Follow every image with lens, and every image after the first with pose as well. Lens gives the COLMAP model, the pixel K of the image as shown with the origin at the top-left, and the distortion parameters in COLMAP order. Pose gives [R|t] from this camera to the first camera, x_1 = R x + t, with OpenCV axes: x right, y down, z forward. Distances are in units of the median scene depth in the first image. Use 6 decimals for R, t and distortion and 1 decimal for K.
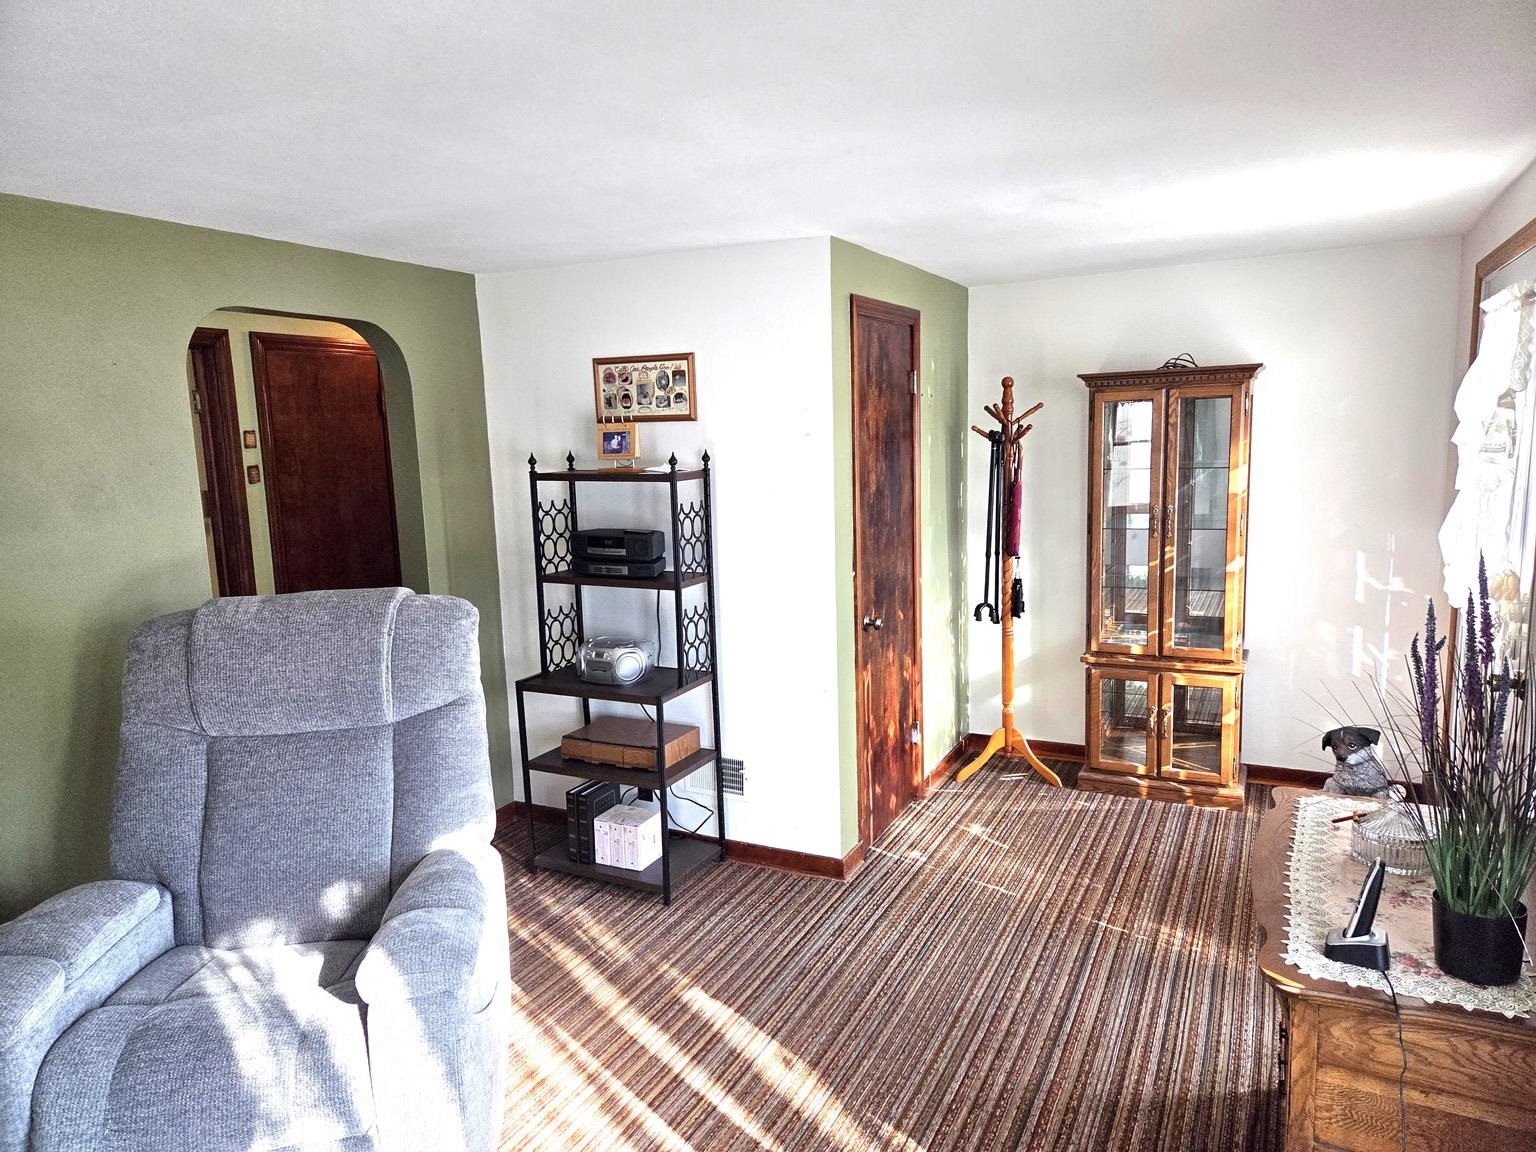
lens RADIAL K [[1020.9, 0, 753.3], [0, 1020.9, 578.6], [0, 0, 1]] dist [0.067456, -0.054213]
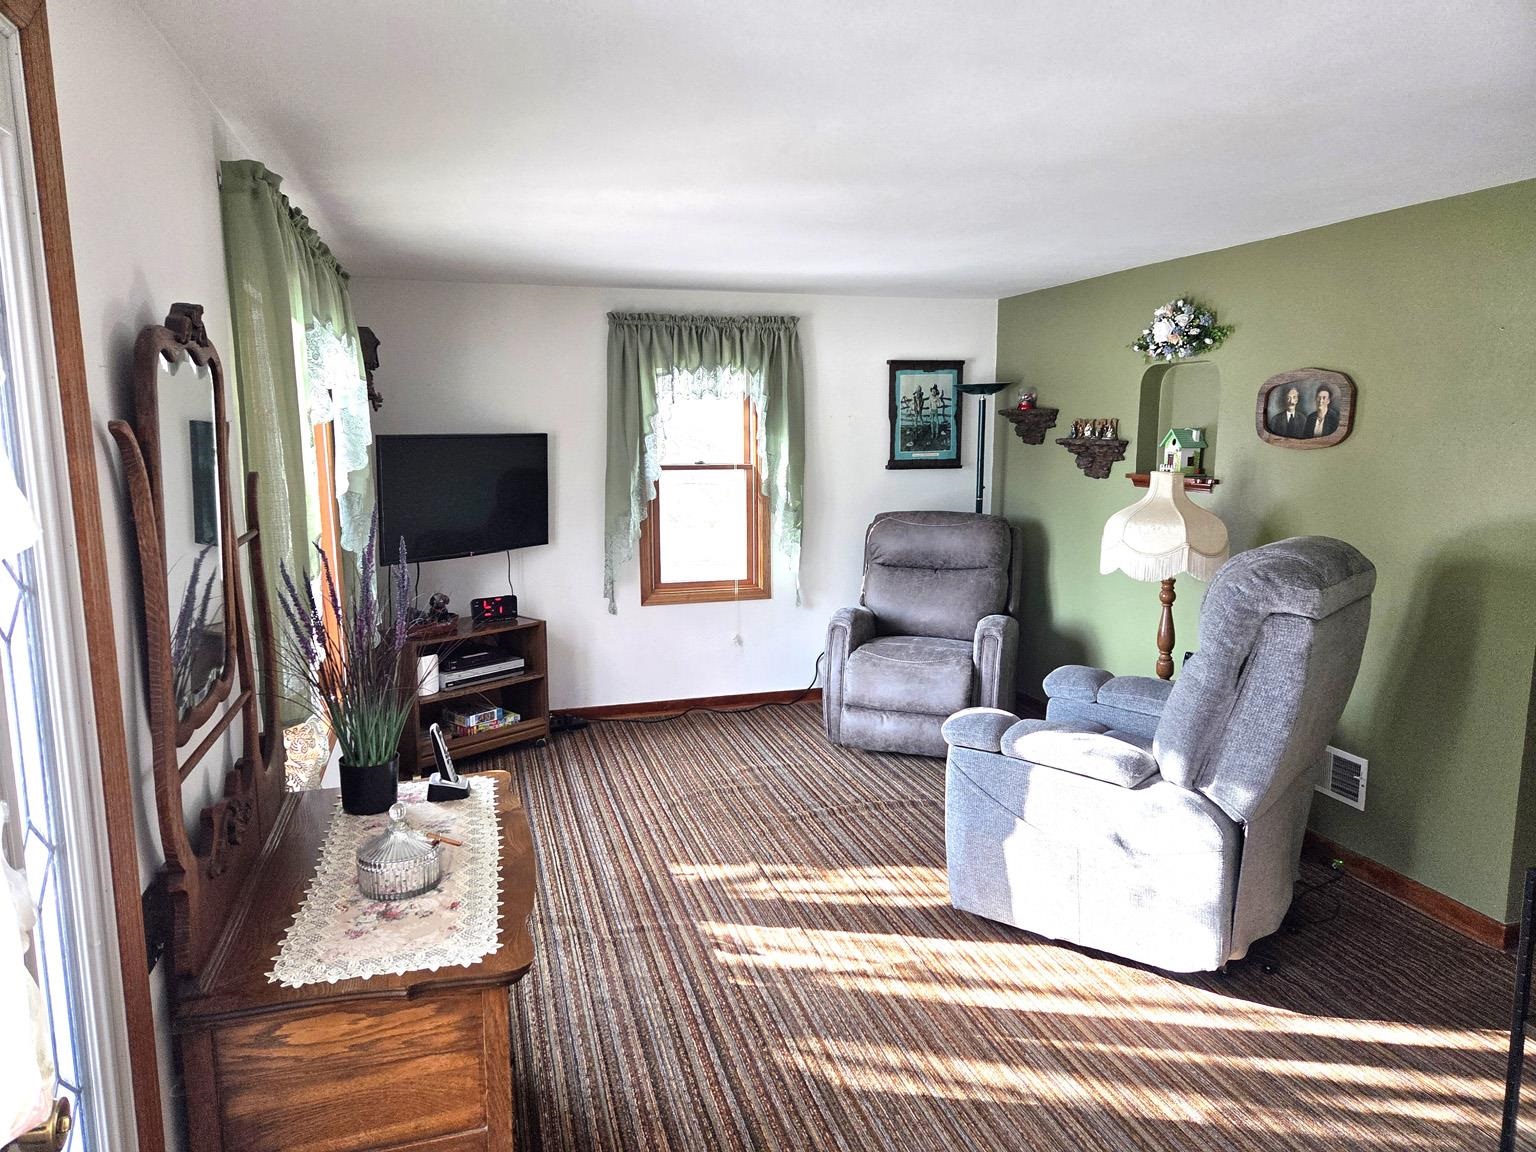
lens RADIAL K [[1020.9, 0, 753.3], [0, 1020.9, 578.6], [0, 0, 1]] dist [0.067456, -0.054213]
pose [[-0.728322, 0.137651, -0.671267, 0.510105], [-0.076929, 0.956997, 0.279710, -0.145042], [0.680903, 0.255359, -0.686413, 0.934680]]
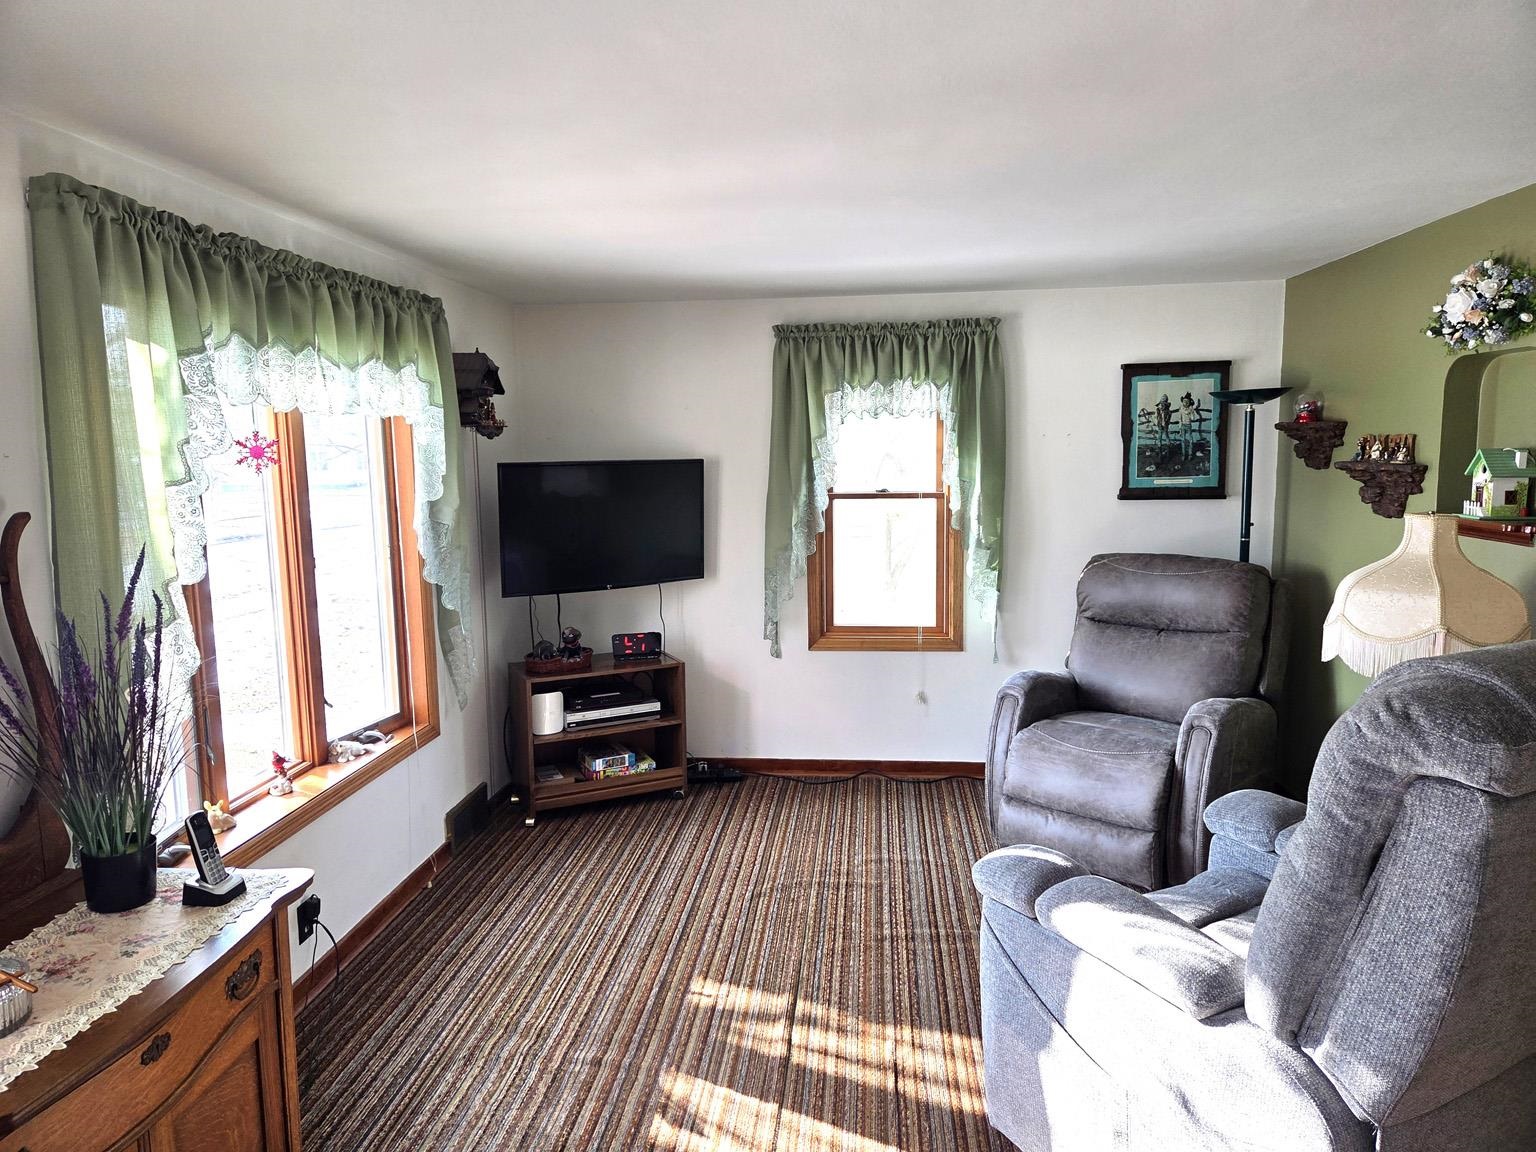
lens RADIAL K [[1022.4, 0, 765.1], [0, 1022.4, 562.0], [0, 0, 1]] dist [0.082372, -0.061206]
pose [[-0.930260, 0.087059, -0.356423, 0.172306], [-0.011299, 0.964182, 0.265000, -0.140186], [0.366727, 0.250546, -0.895956, 0.950995]]
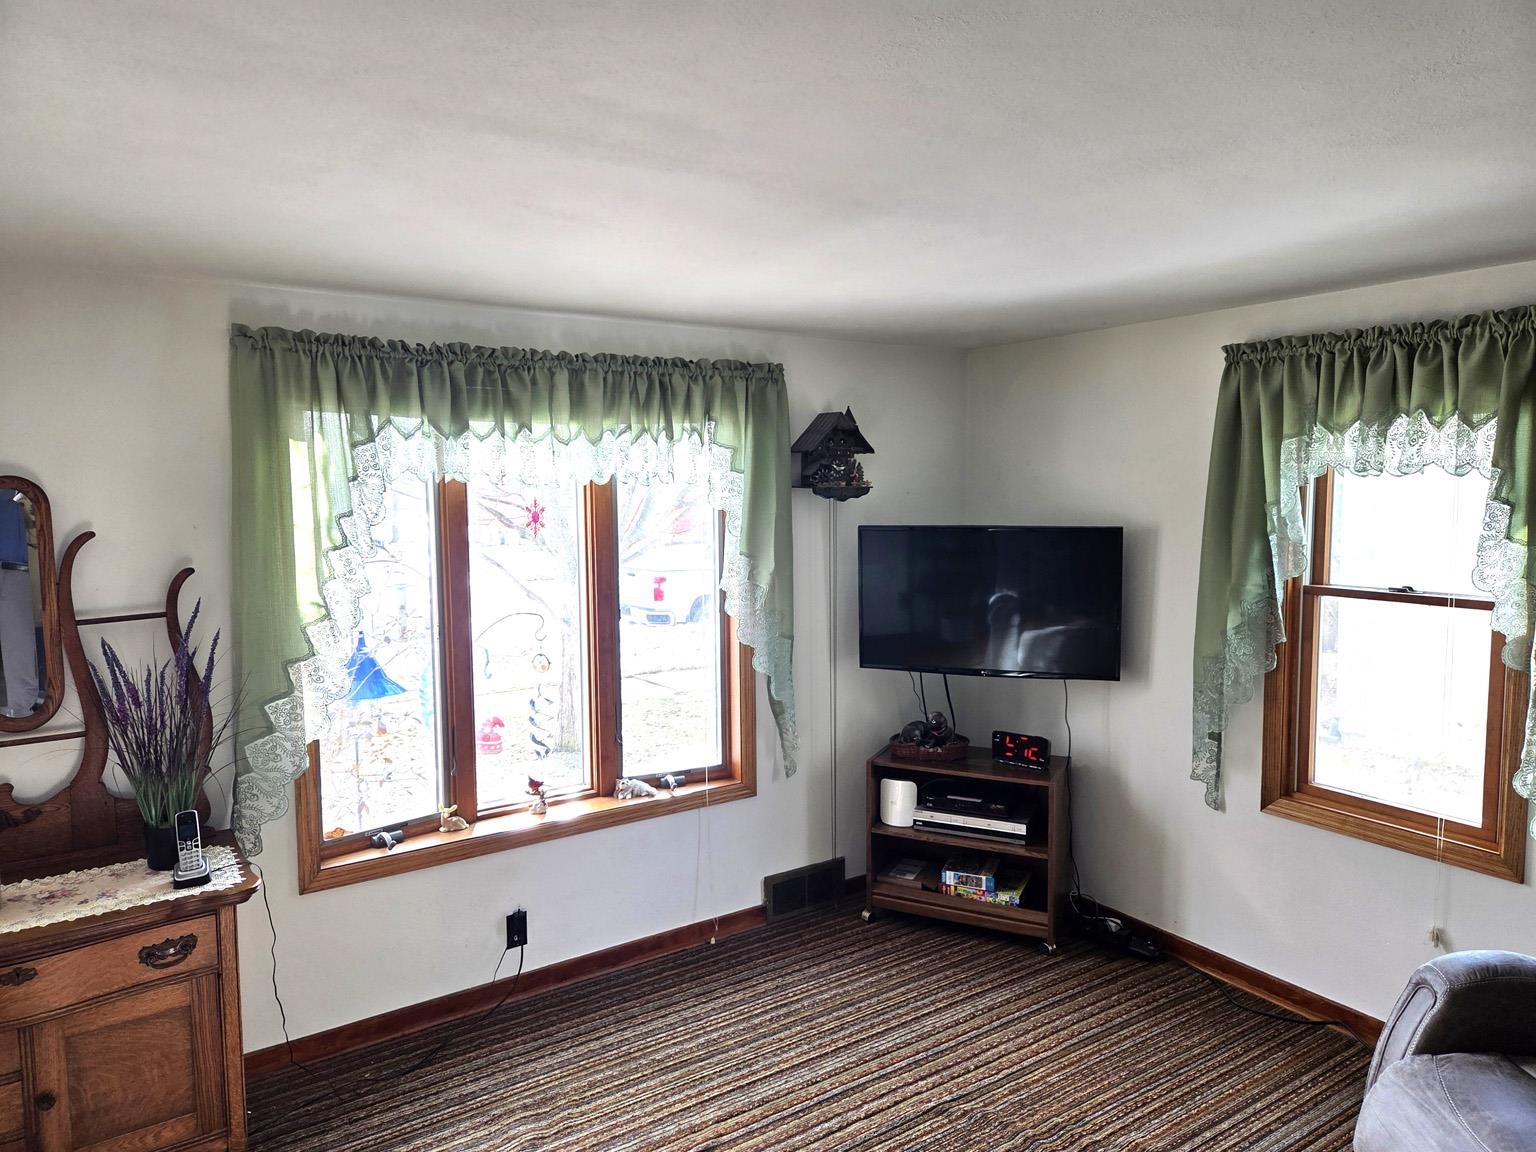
lens RADIAL K [[1022.4, 0, 765.1], [0, 1022.4, 562.0], [0, 0, 1]] dist [0.082372, -0.061206]
pose [[-0.872186, 0.000326, 0.489174, -0.376389], [0.108984, 0.974995, 0.193666, -0.122841], [-0.476879, 0.222225, -0.850413, 0.771183]]
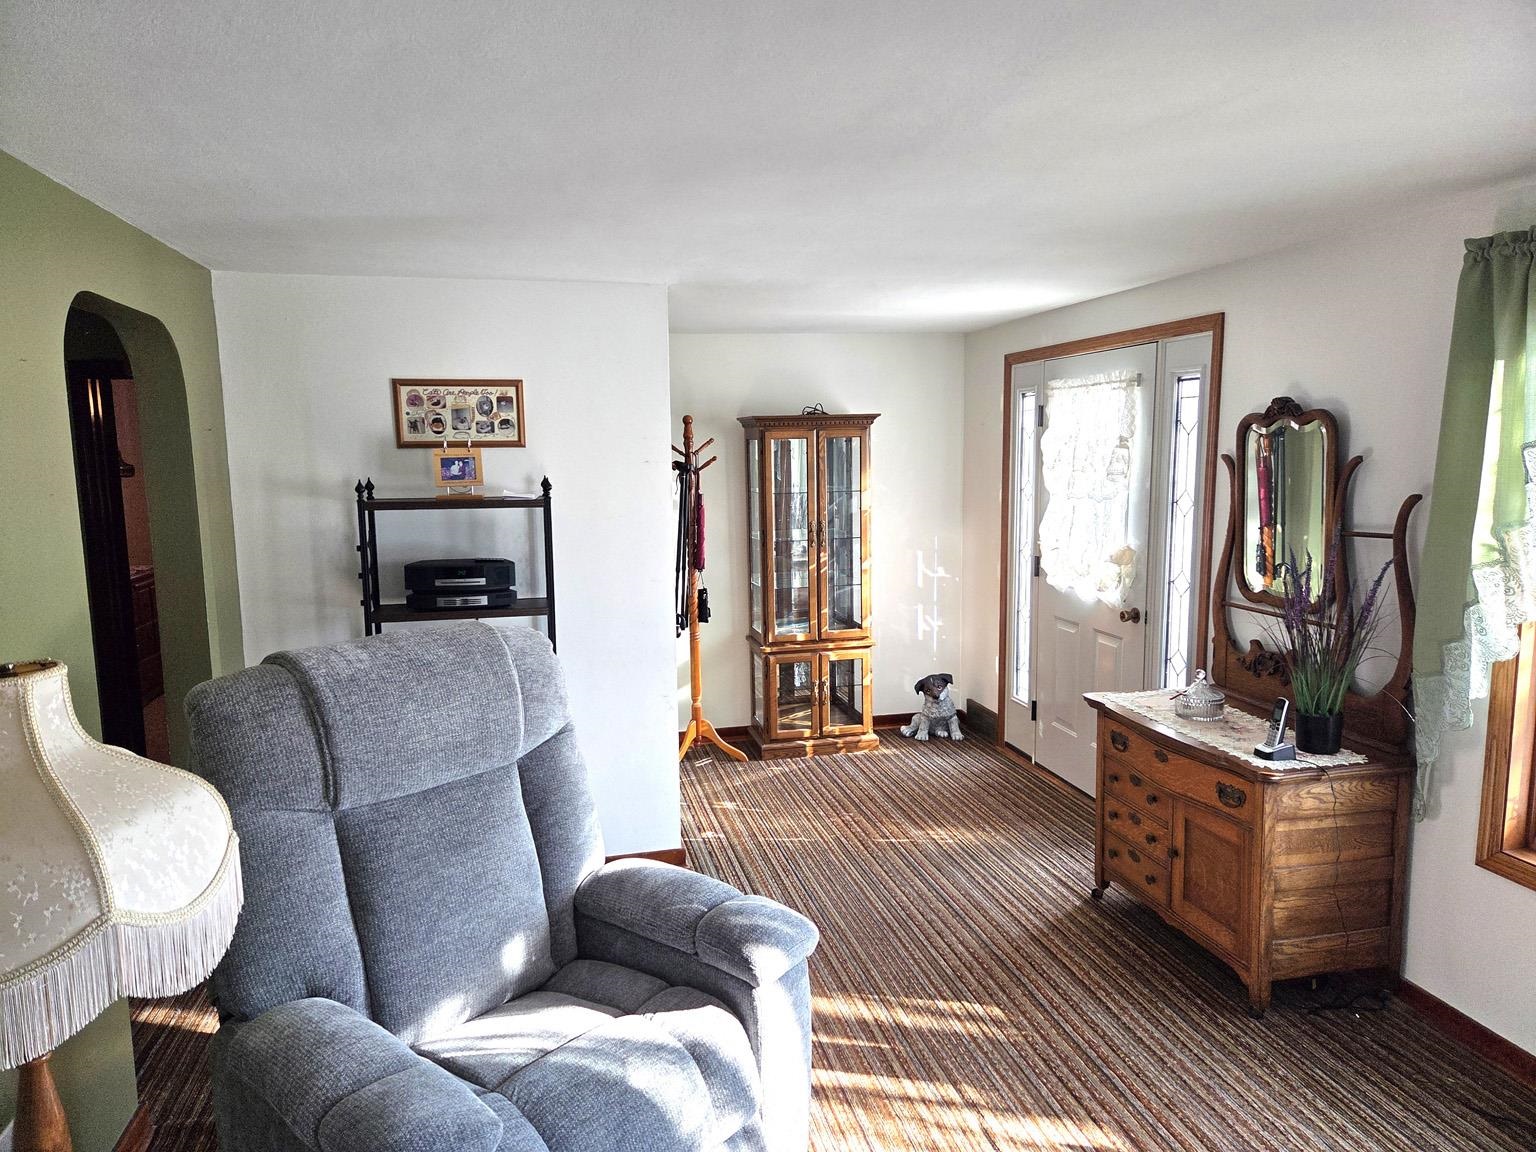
lens RADIAL K [[1020.9, 0, 753.3], [0, 1020.9, 578.6], [0, 0, 1]] dist [0.067456, -0.054213]
pose [[0.769969, -0.065517, 0.634708, -0.506310], [0.088372, 0.996078, -0.004386, -0.001611], [-0.631932, 0.059468, 0.772739, 0.083877]]
